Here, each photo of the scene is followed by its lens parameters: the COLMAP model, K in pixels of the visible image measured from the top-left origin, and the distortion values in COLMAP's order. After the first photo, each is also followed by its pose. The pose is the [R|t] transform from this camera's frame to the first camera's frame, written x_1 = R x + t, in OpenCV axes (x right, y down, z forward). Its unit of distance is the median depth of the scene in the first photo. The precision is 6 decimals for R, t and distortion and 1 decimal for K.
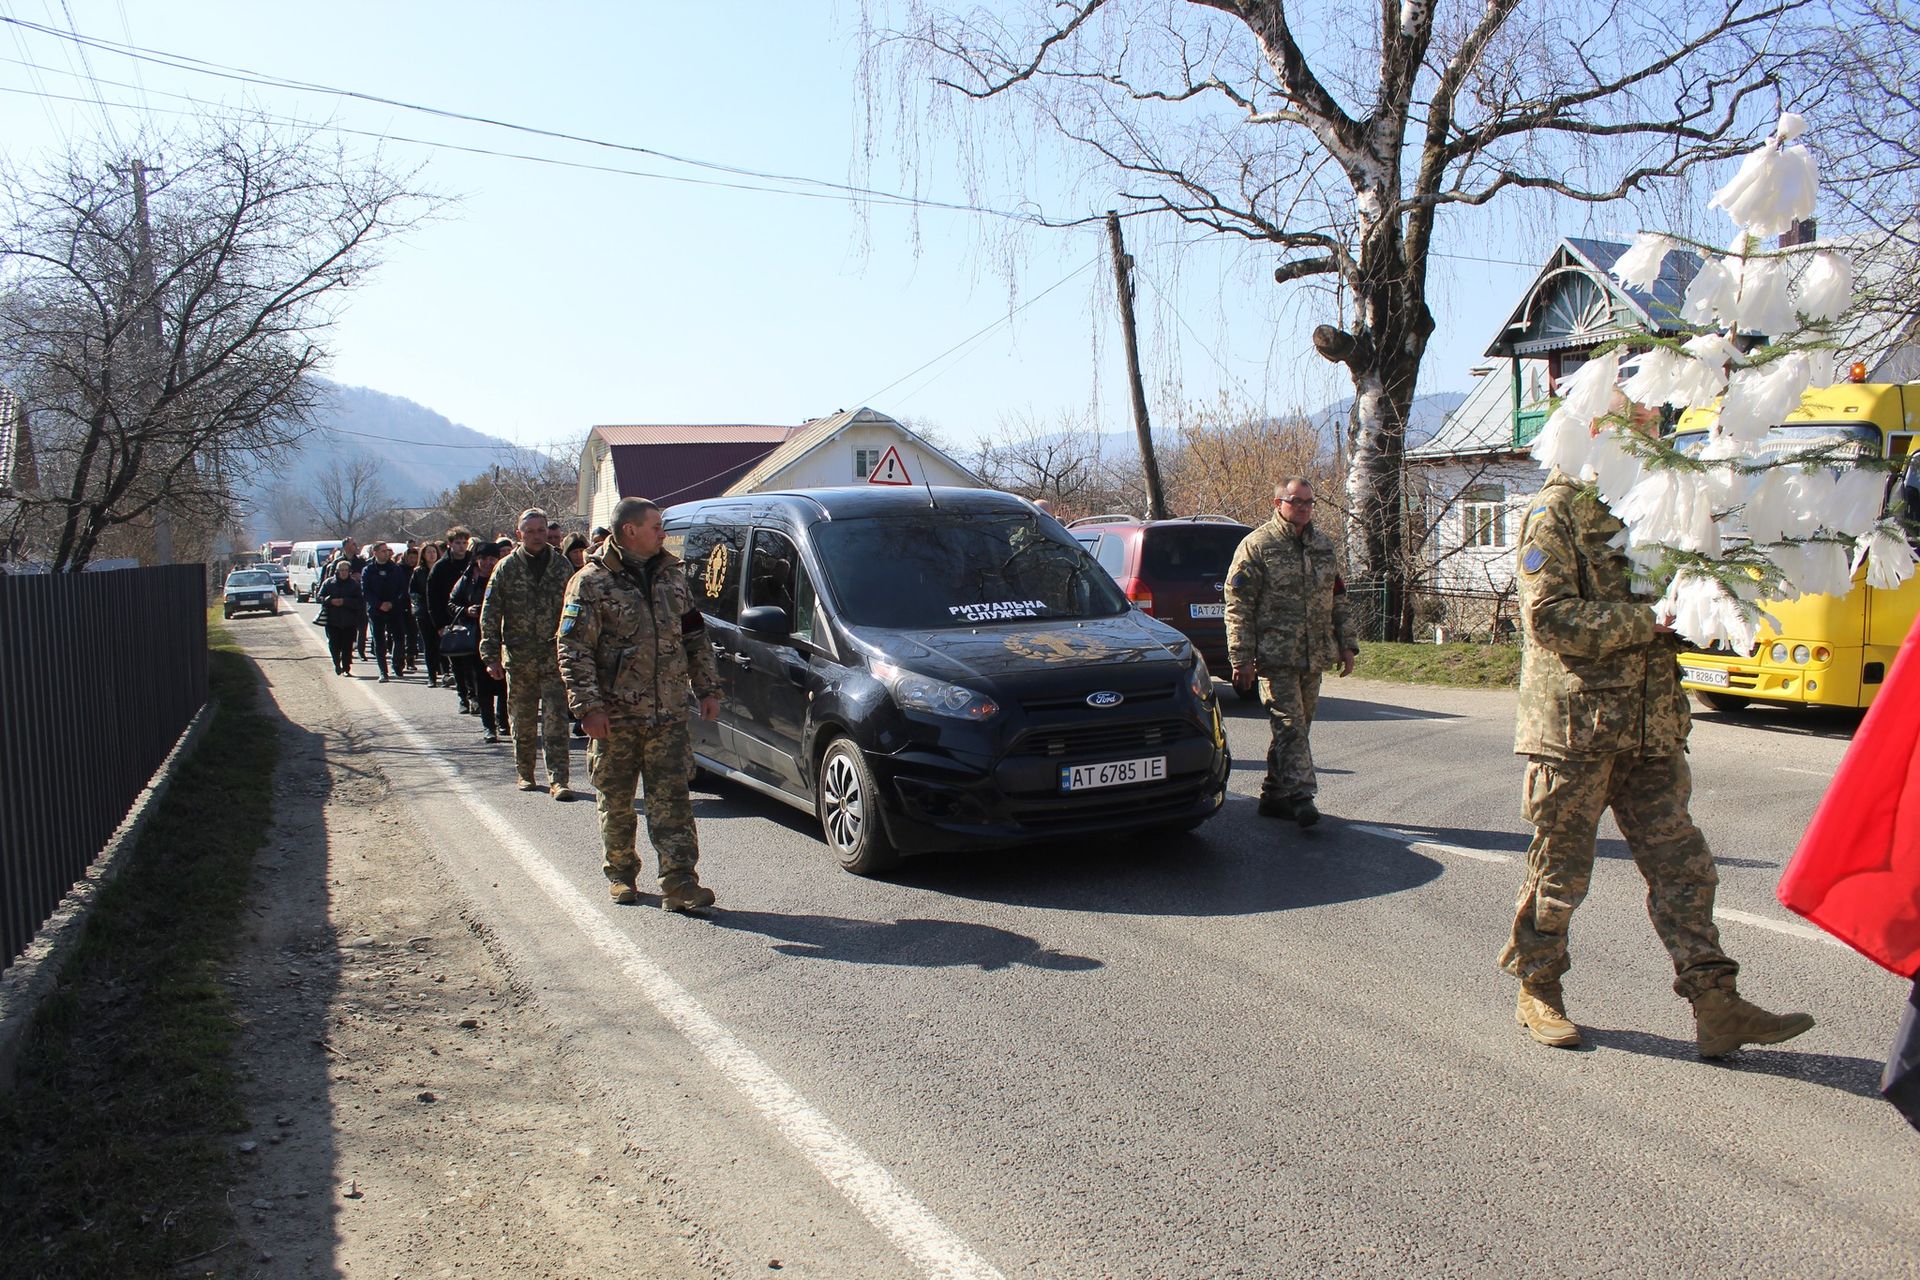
lens RADIAL K [[1603.2, 0, 957.6], [0, 1603.2, 634.4], [0, 0, 1]] dist [-0.164433, 0.140673]
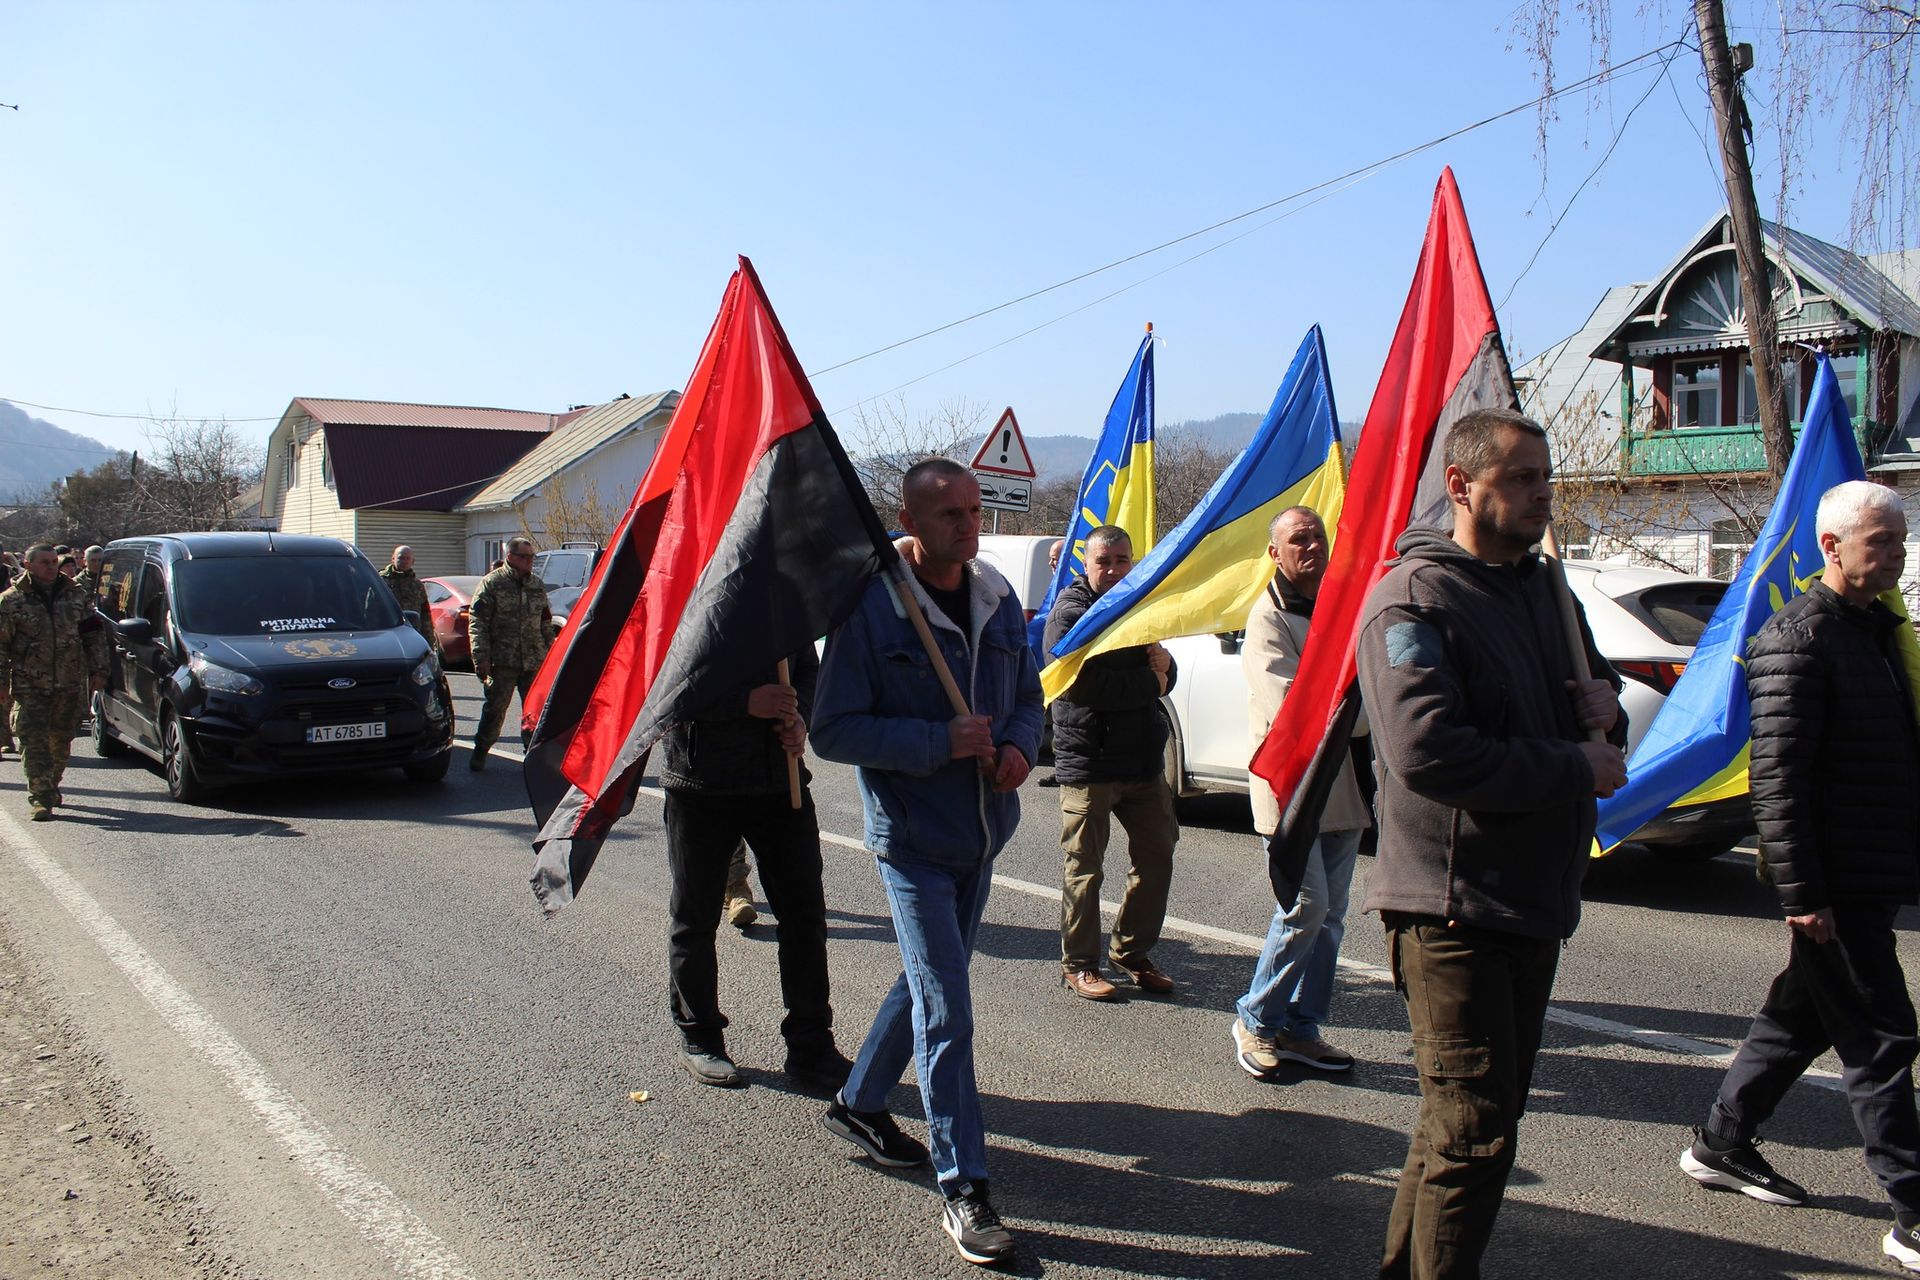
lens RADIAL K [[1603.2, 0, 958.1], [0, 1603.2, 633.3], [0, 0, 1]] dist [-0.164433, 0.140673]
pose [[0.971836, 0.026728, 0.234139, -0.093230], [-0.022128, 0.999507, -0.022253, -0.010293], [-0.234619, 0.016445, 0.971948, 0.207838]]
